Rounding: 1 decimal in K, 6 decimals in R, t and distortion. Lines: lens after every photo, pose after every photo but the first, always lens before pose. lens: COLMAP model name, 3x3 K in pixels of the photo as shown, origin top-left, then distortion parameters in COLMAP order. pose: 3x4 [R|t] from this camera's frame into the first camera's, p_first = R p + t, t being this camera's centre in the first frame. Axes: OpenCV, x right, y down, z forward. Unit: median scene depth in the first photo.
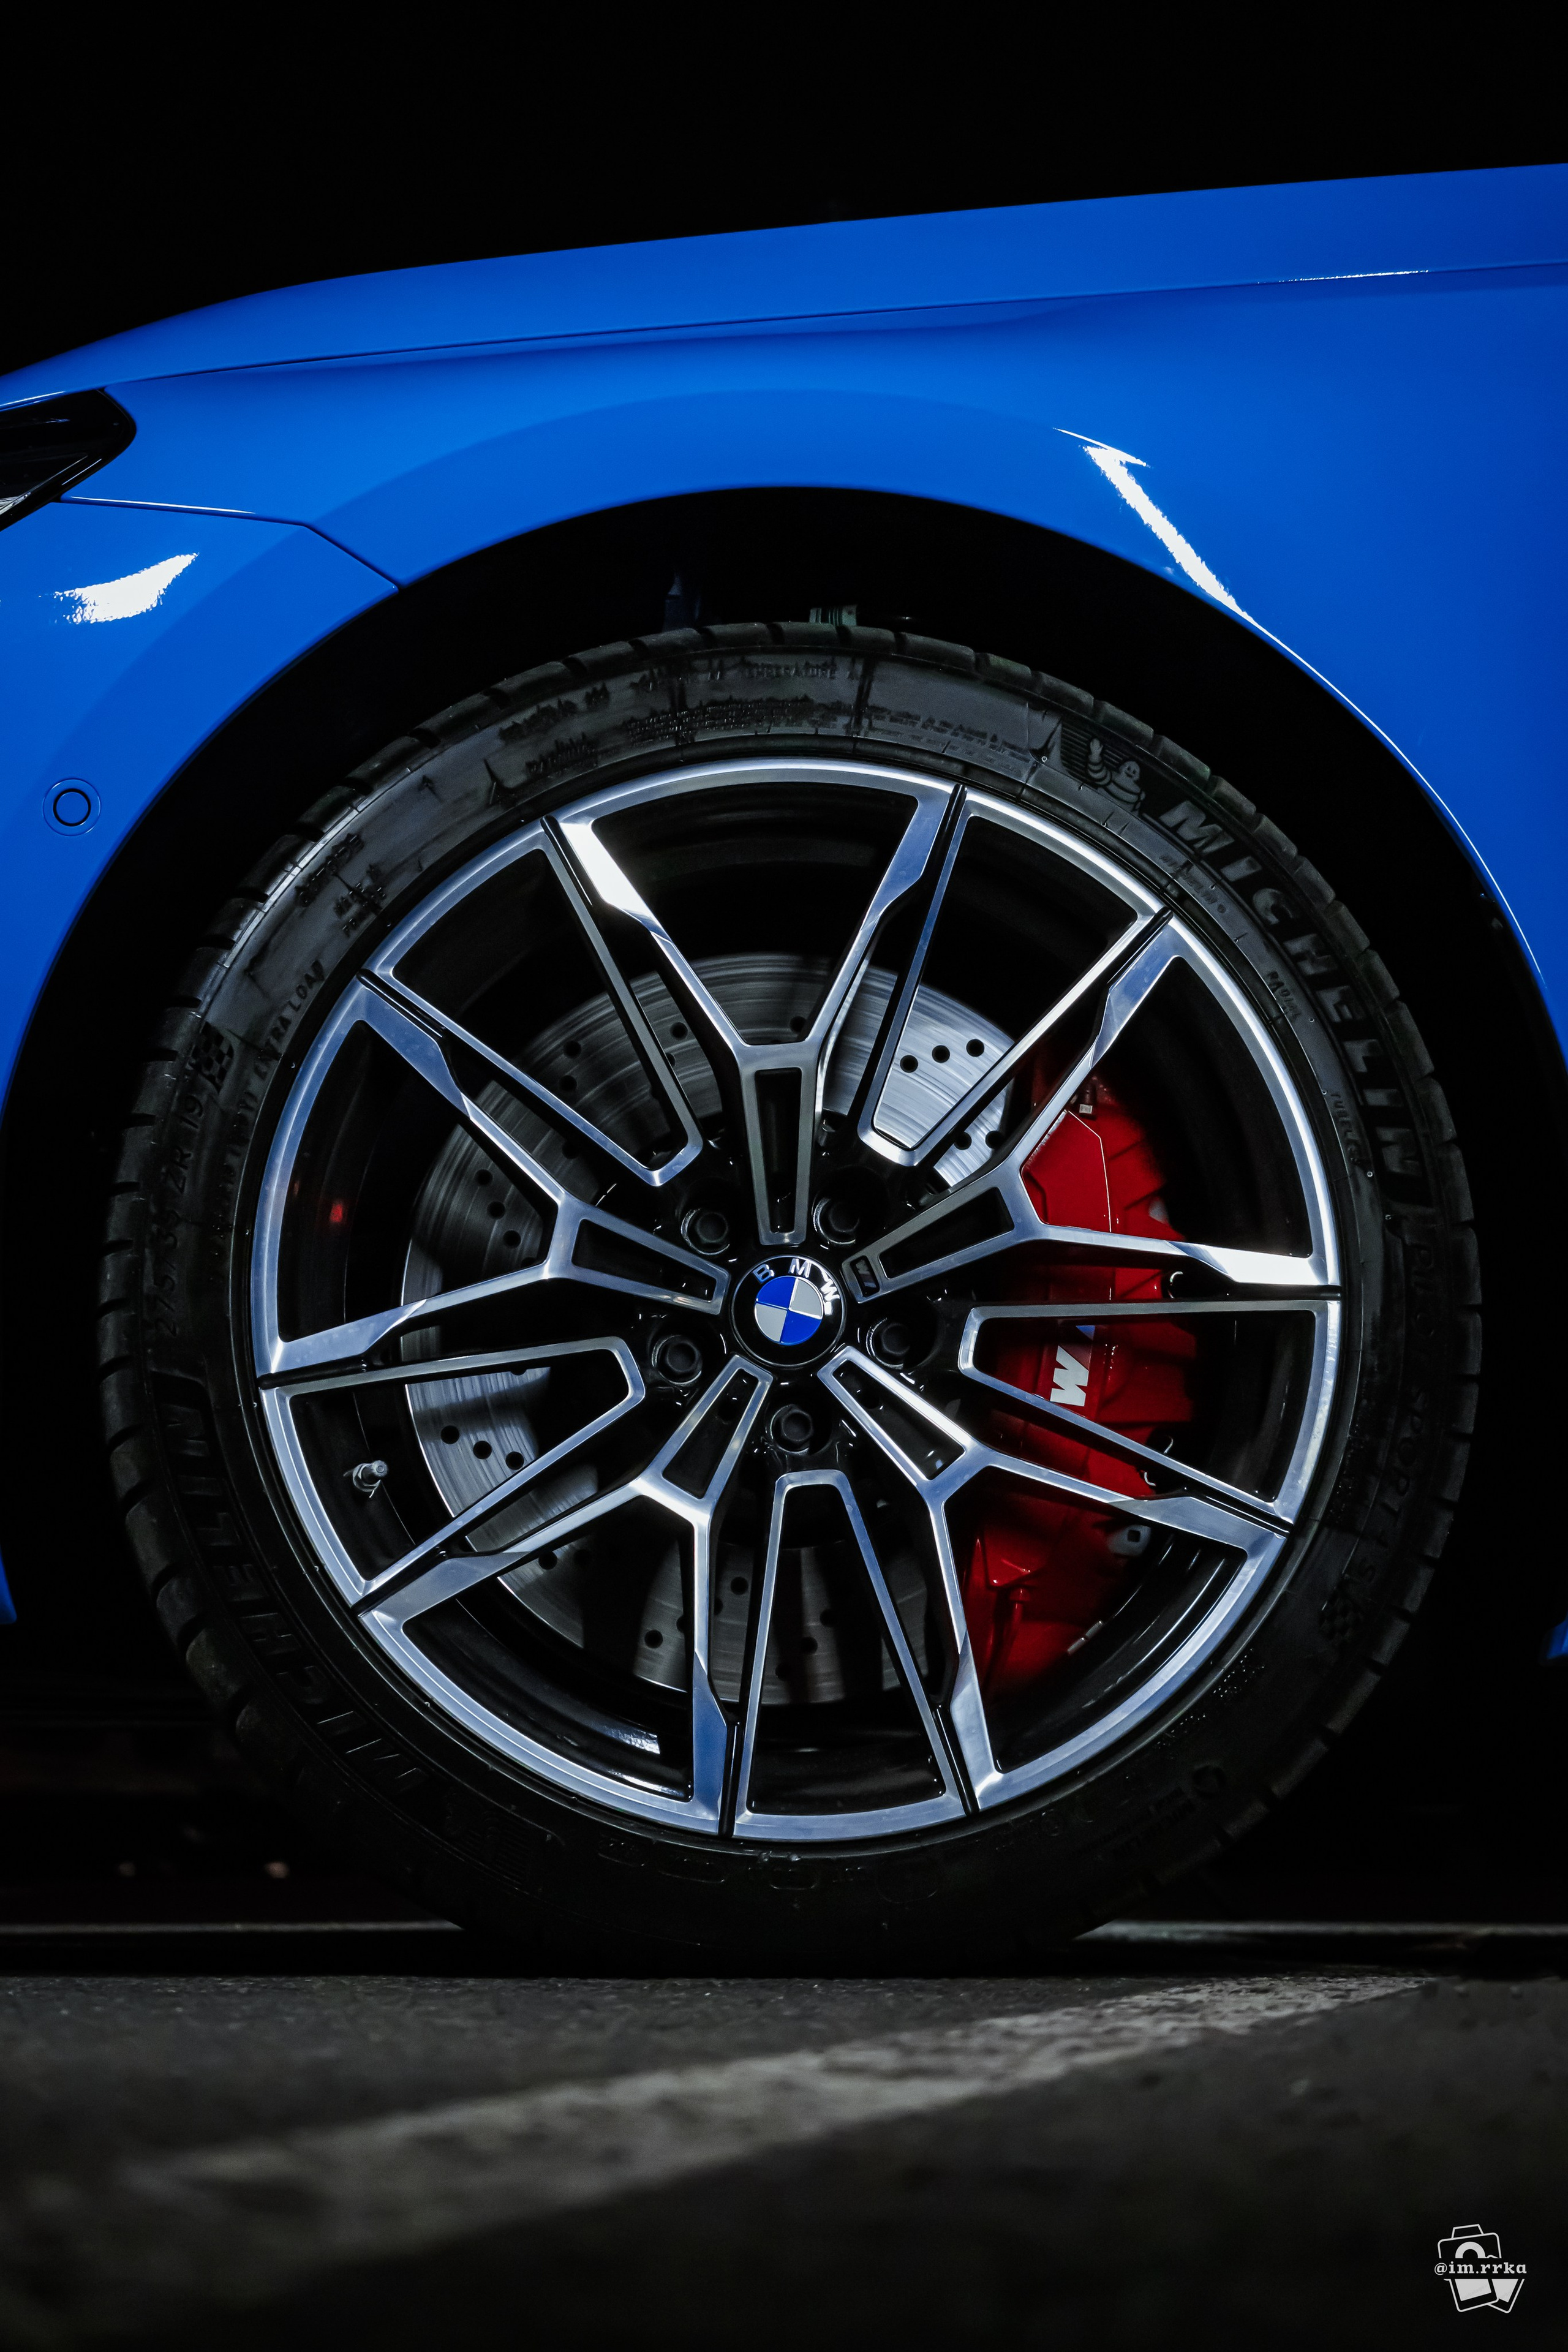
lens RADIAL K [[6041.0, 0, 784.0], [0, 6041.0, 1176.0], [0, 0, 1]] dist [0.037670, 0.045637]
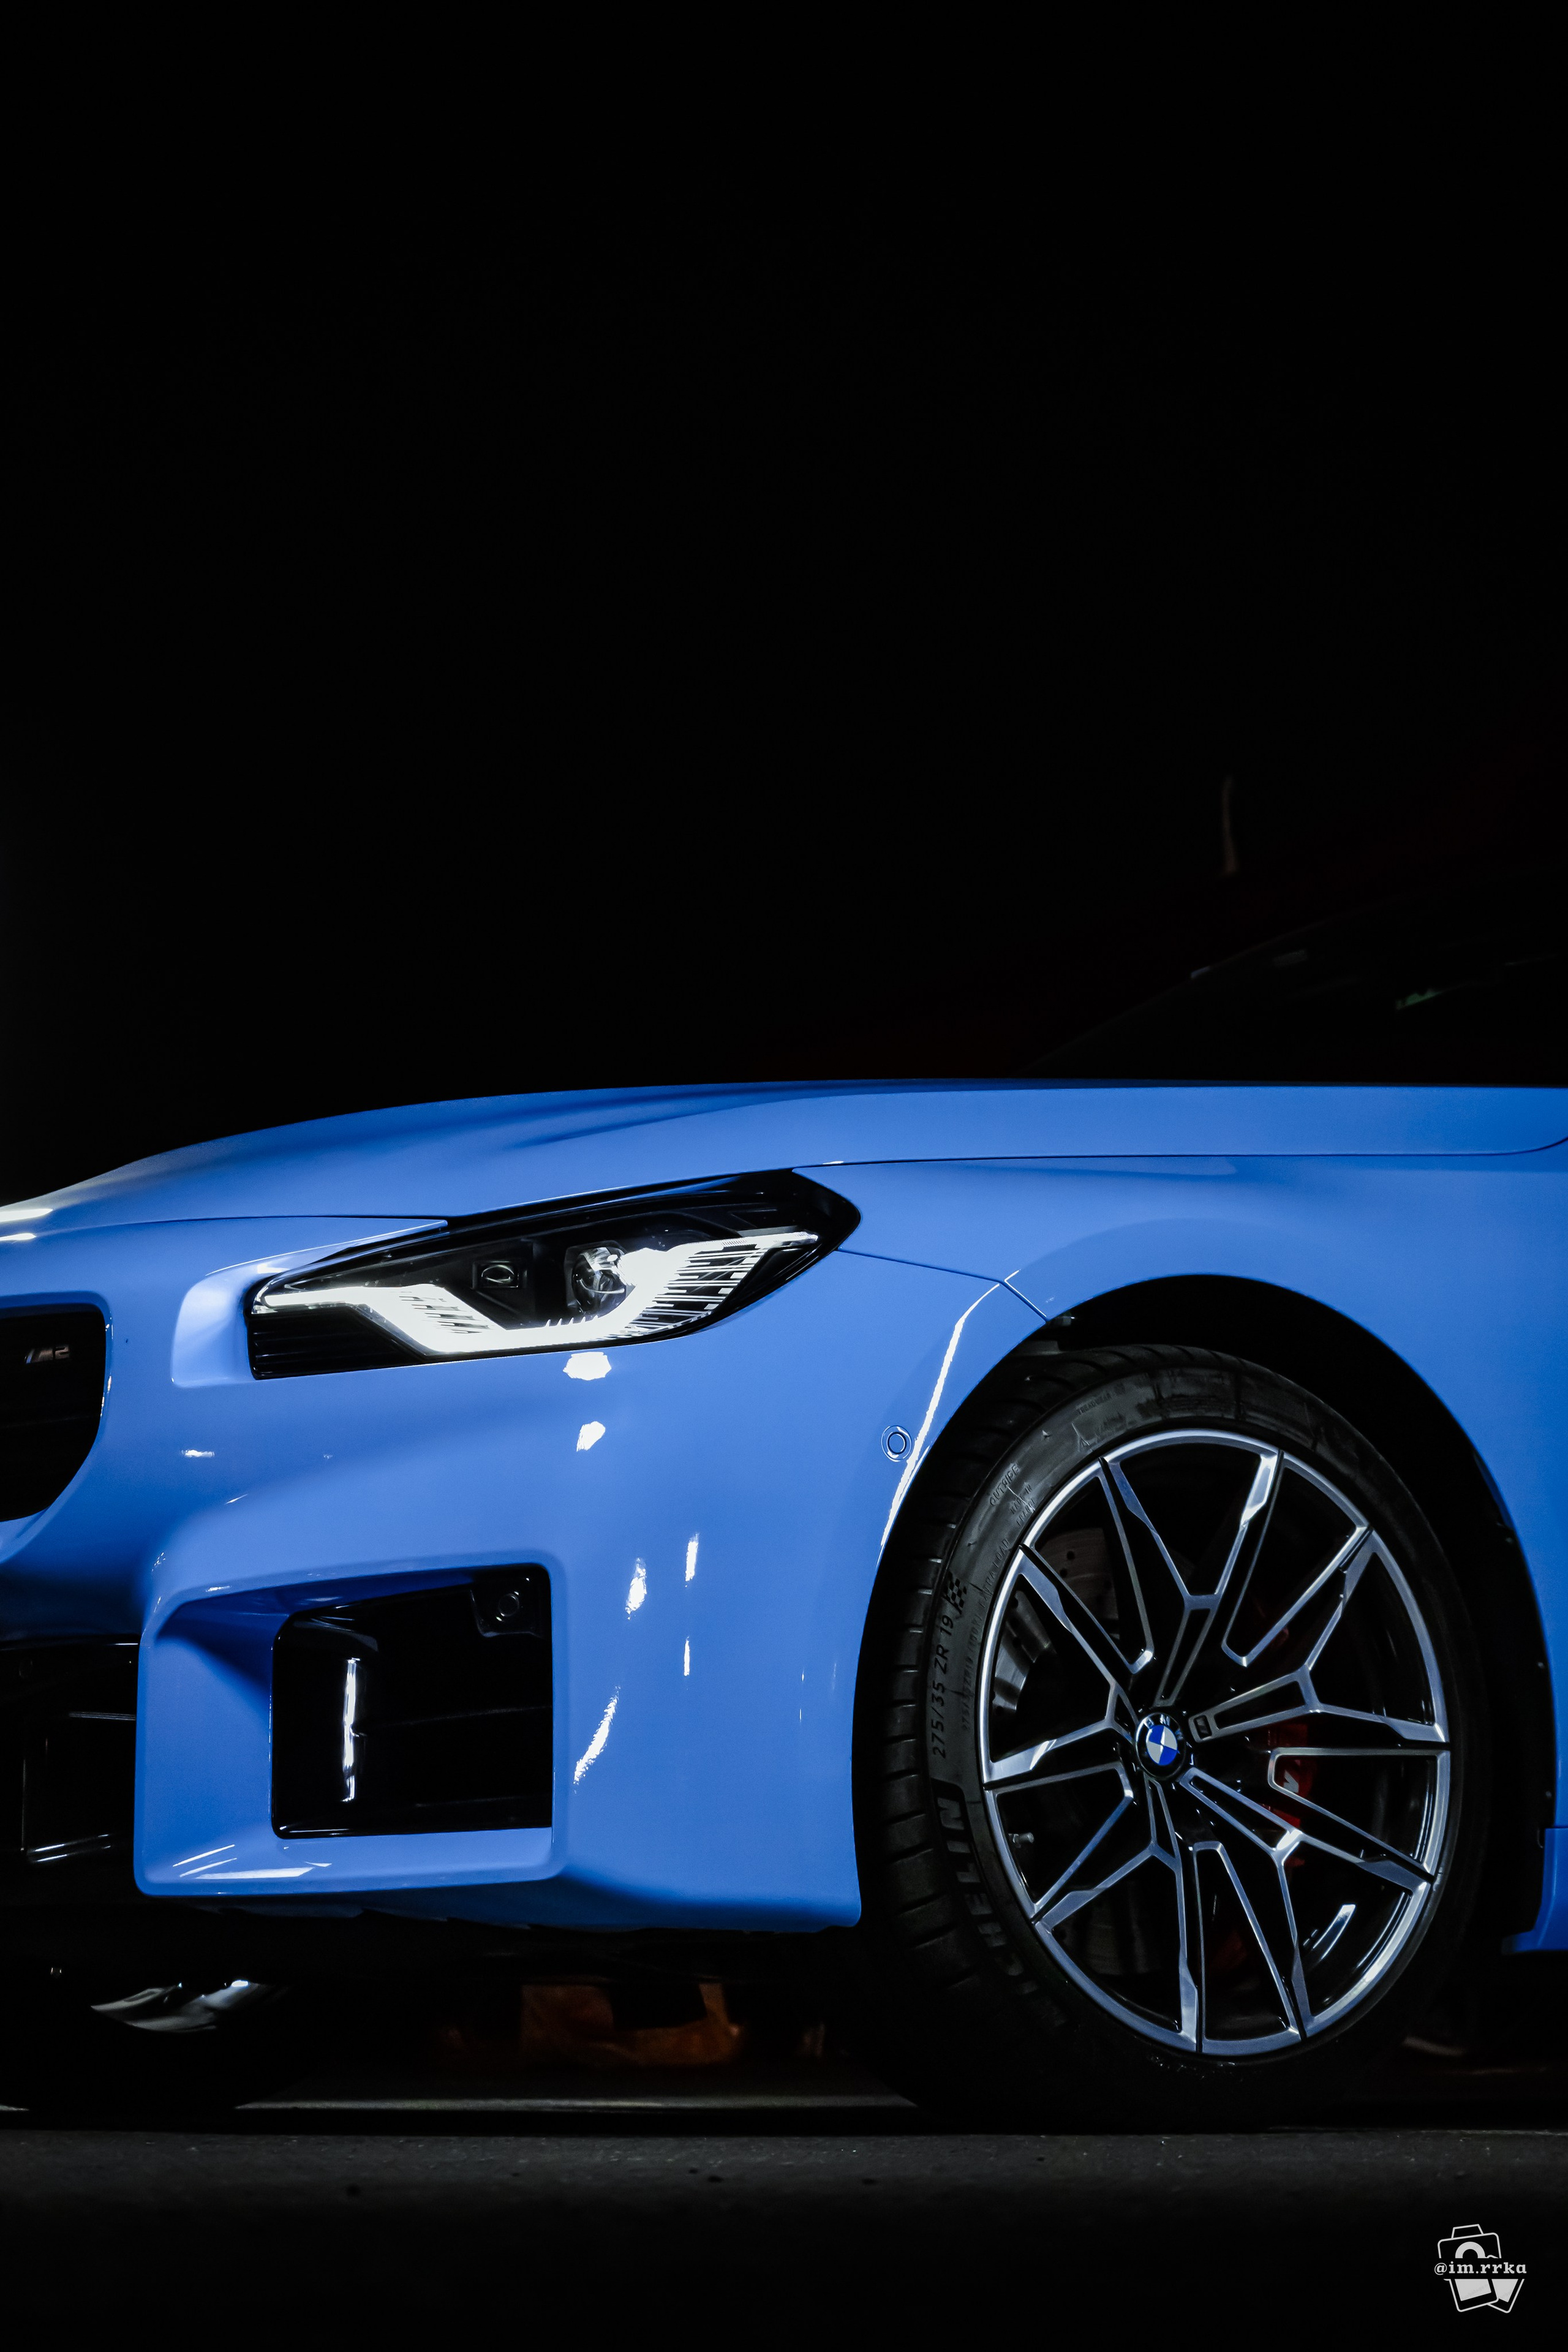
lens RADIAL K [[6041.0, 0, 784.0], [0, 6041.0, 1176.0], [0, 0, 1]] dist [0.037670, 0.045637]
pose [[0.862690, 0.073433, 0.500374, -0.982082], [-0.059469, 0.997268, -0.043826, -0.058622], [-0.502225, 0.008052, 0.864699, -0.445556]]
